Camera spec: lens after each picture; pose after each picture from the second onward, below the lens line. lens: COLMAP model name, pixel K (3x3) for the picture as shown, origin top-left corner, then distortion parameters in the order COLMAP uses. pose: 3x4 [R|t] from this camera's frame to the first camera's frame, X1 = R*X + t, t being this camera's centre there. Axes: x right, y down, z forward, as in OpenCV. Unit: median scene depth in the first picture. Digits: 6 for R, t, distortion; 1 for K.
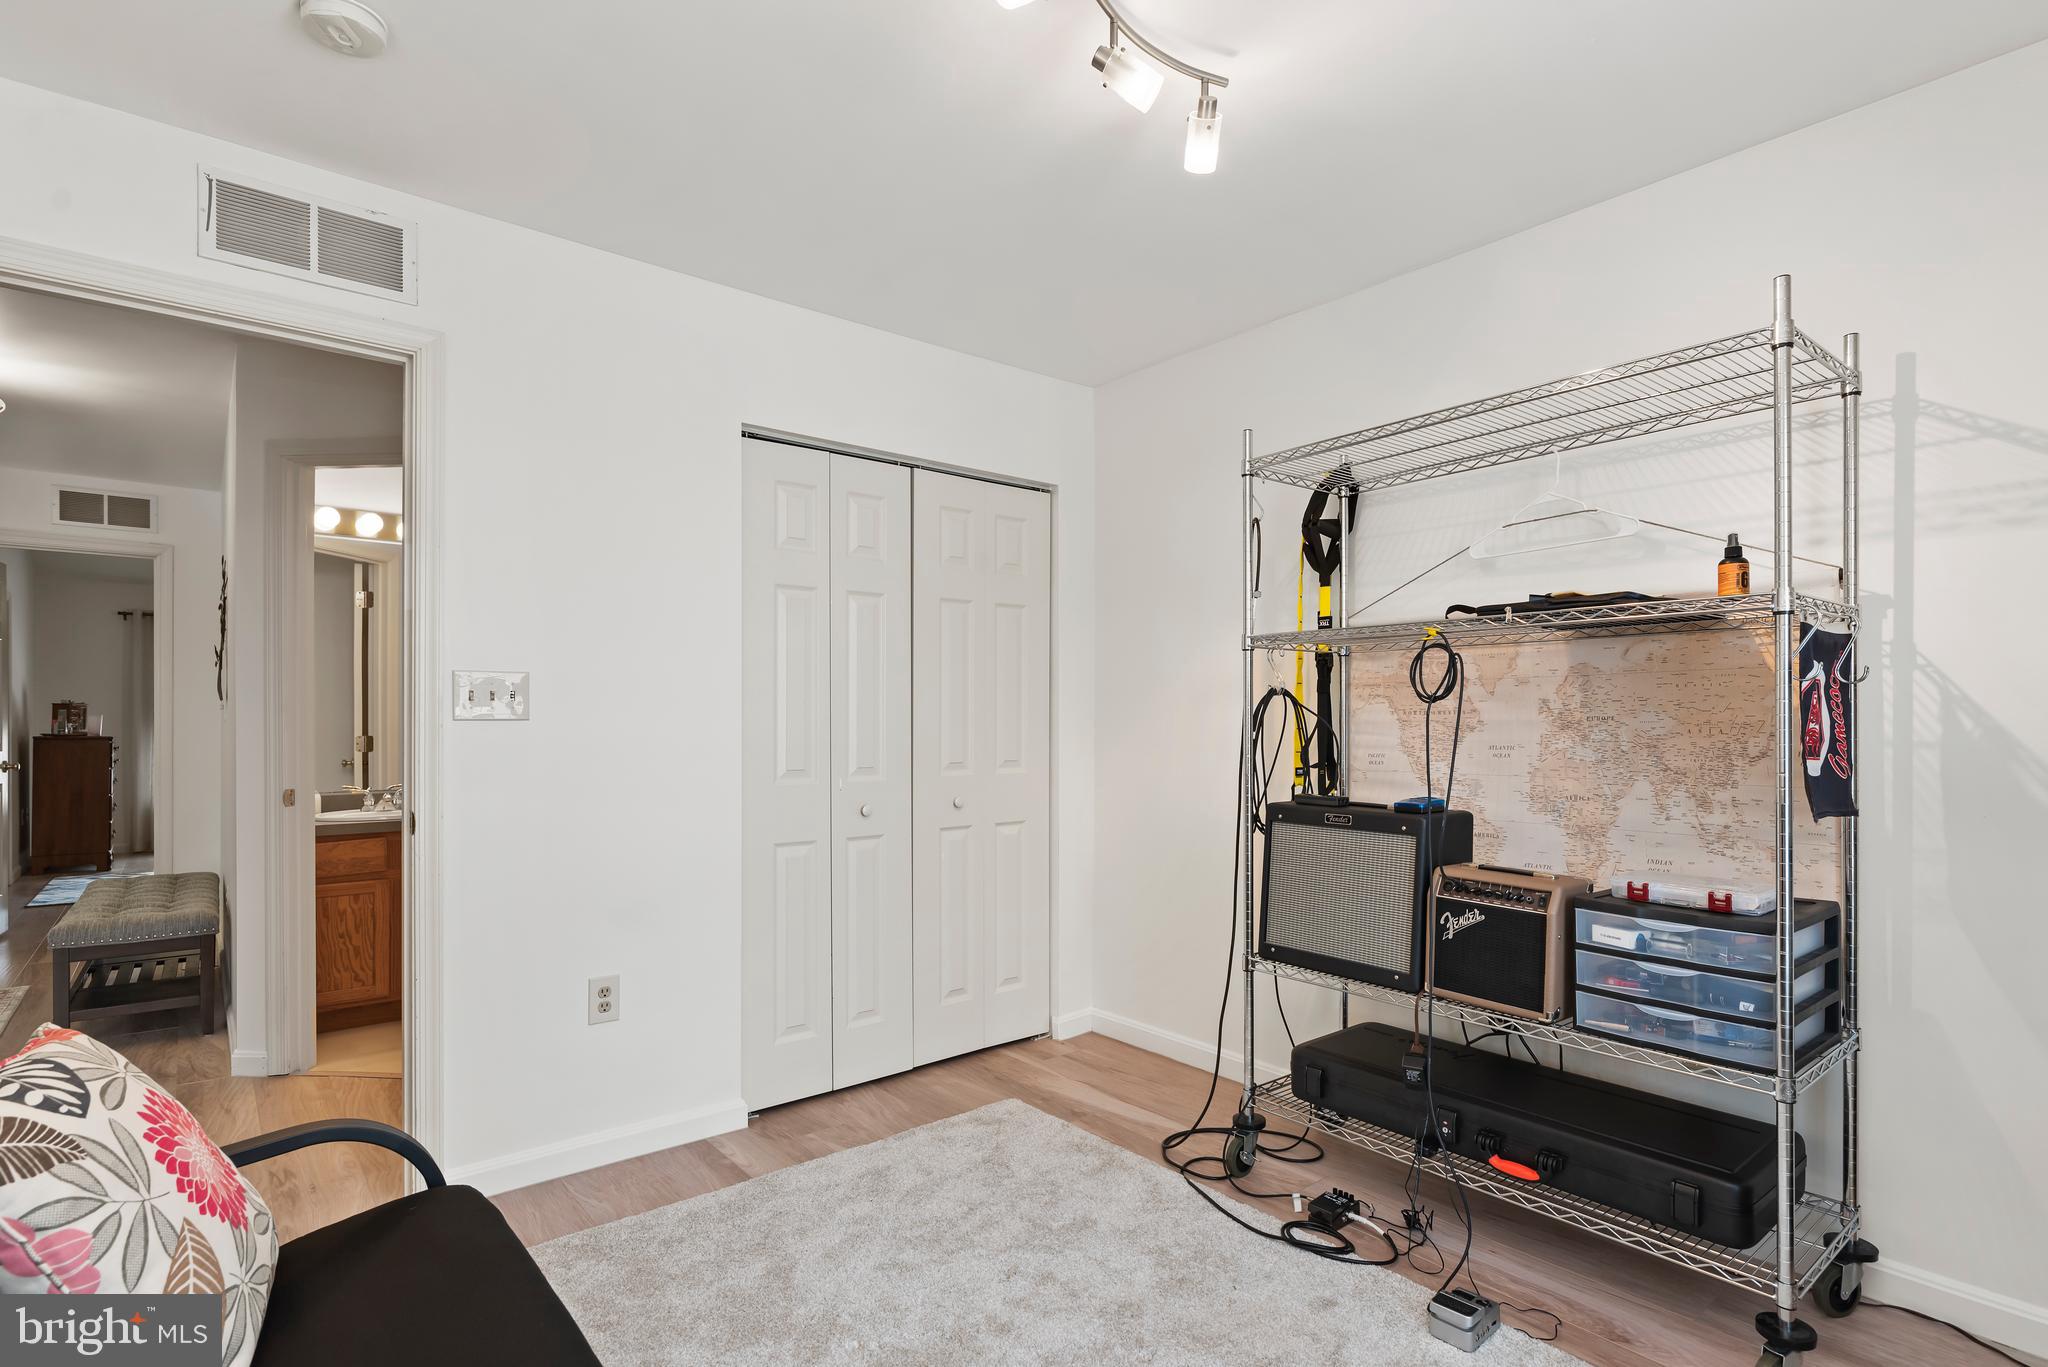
lens RADIAL K [[1027.7, 0, 1036.4], [0, 1027.7, 715.1], [0, 0, 1]] dist [0.000485, 0.000241]
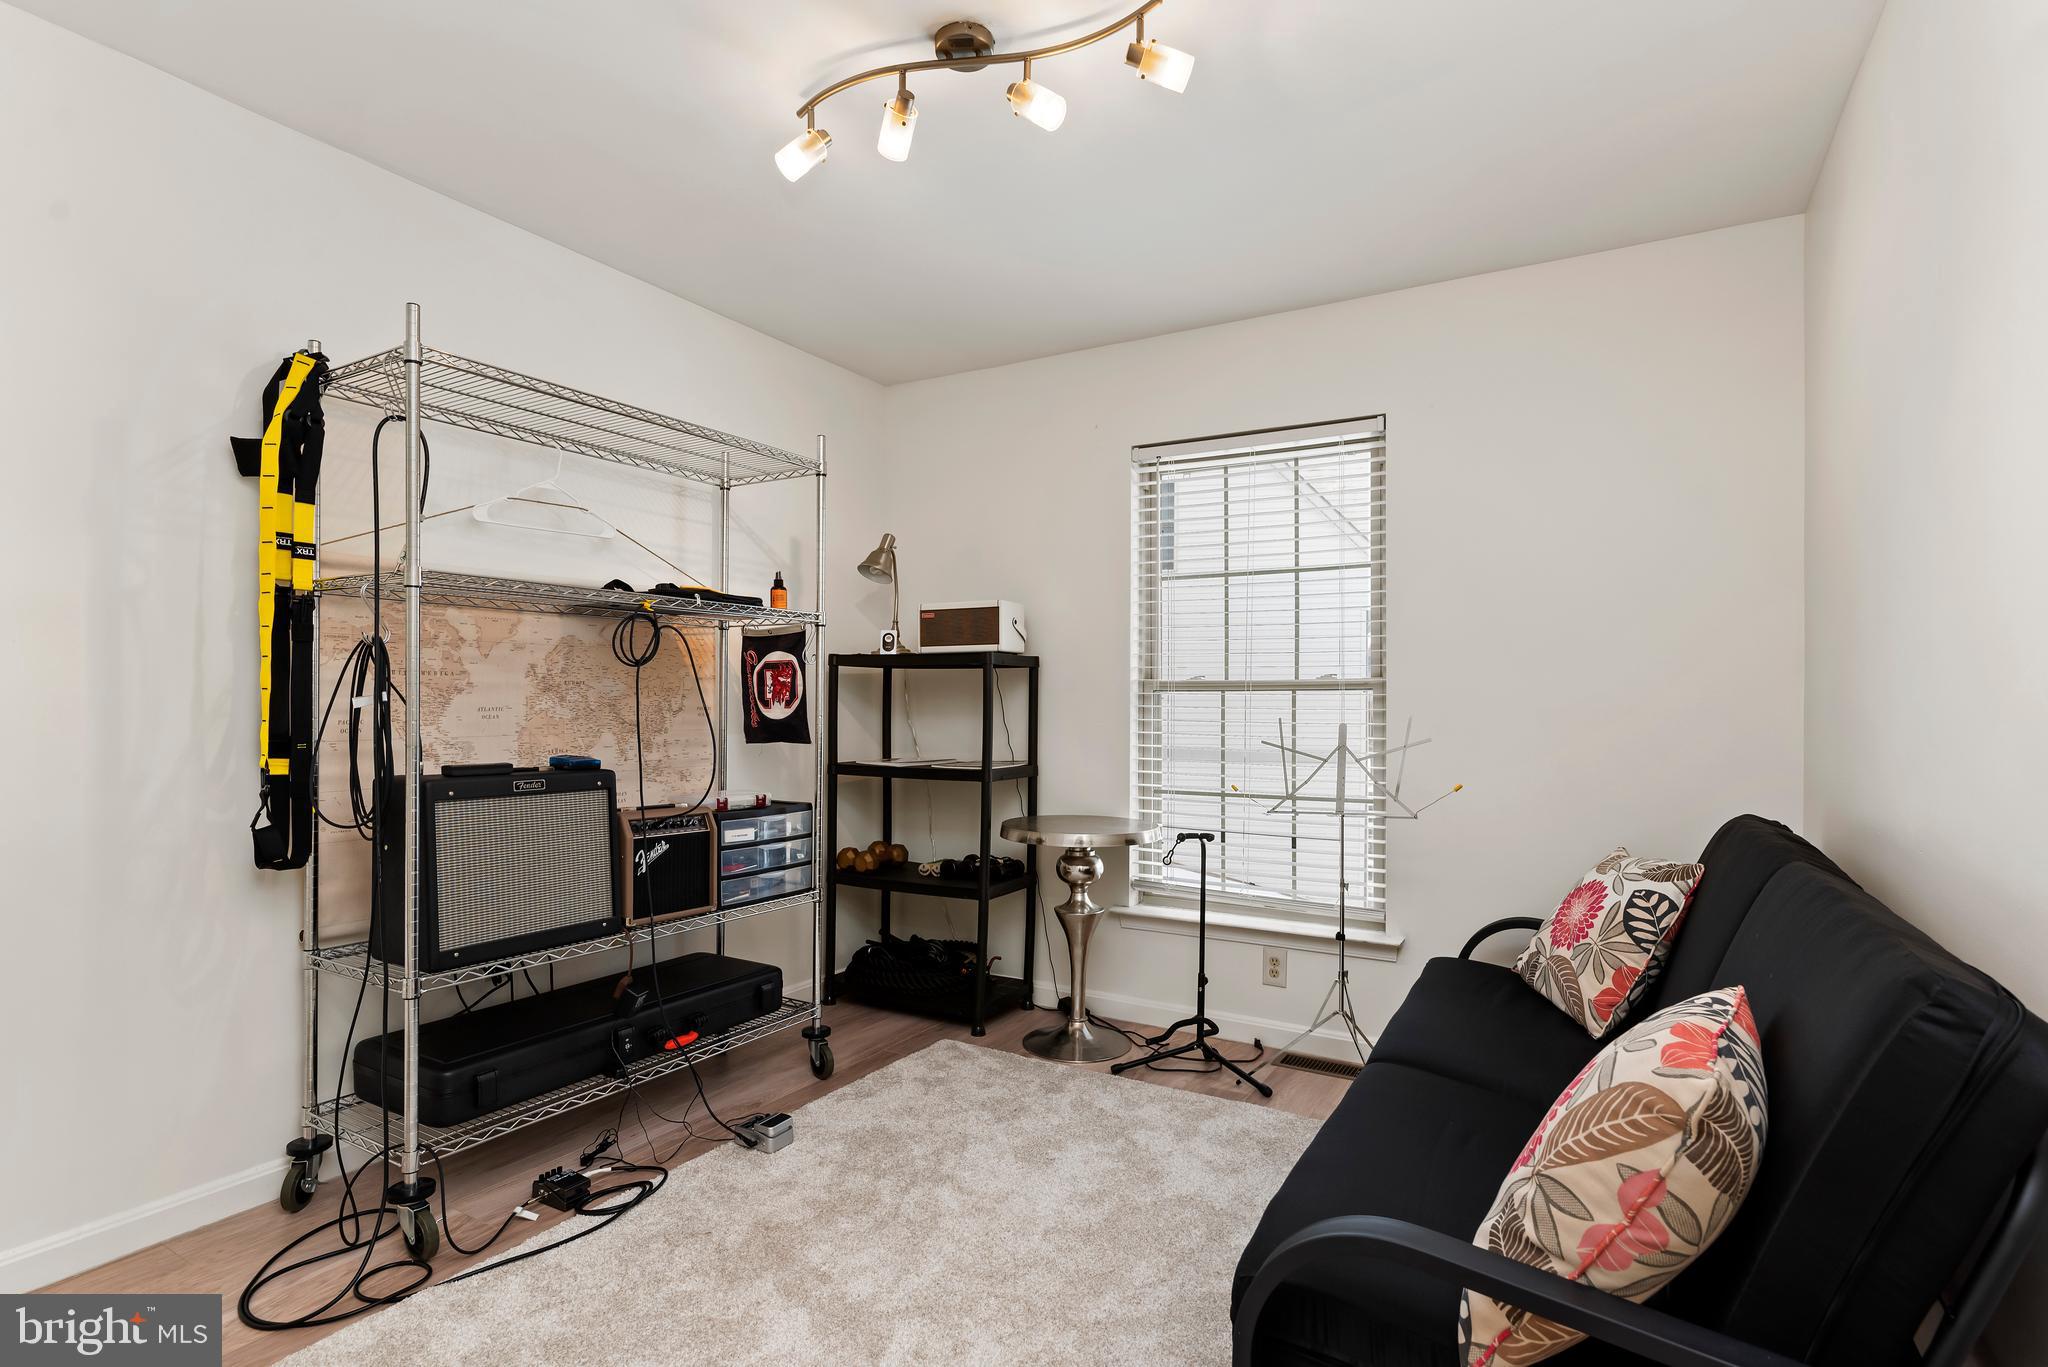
lens RADIAL K [[1000.5, 0, 1049.2], [0, 1000.5, 688.9], [0, 0, 1]] dist [-0.000200, 0.000101]
pose [[-0.348041, 0.012186, 0.937400, -0.774437], [-0.008349, 0.999836, -0.016097, 0.025835], [-0.937442, -0.013428, -0.347882, 0.930693]]
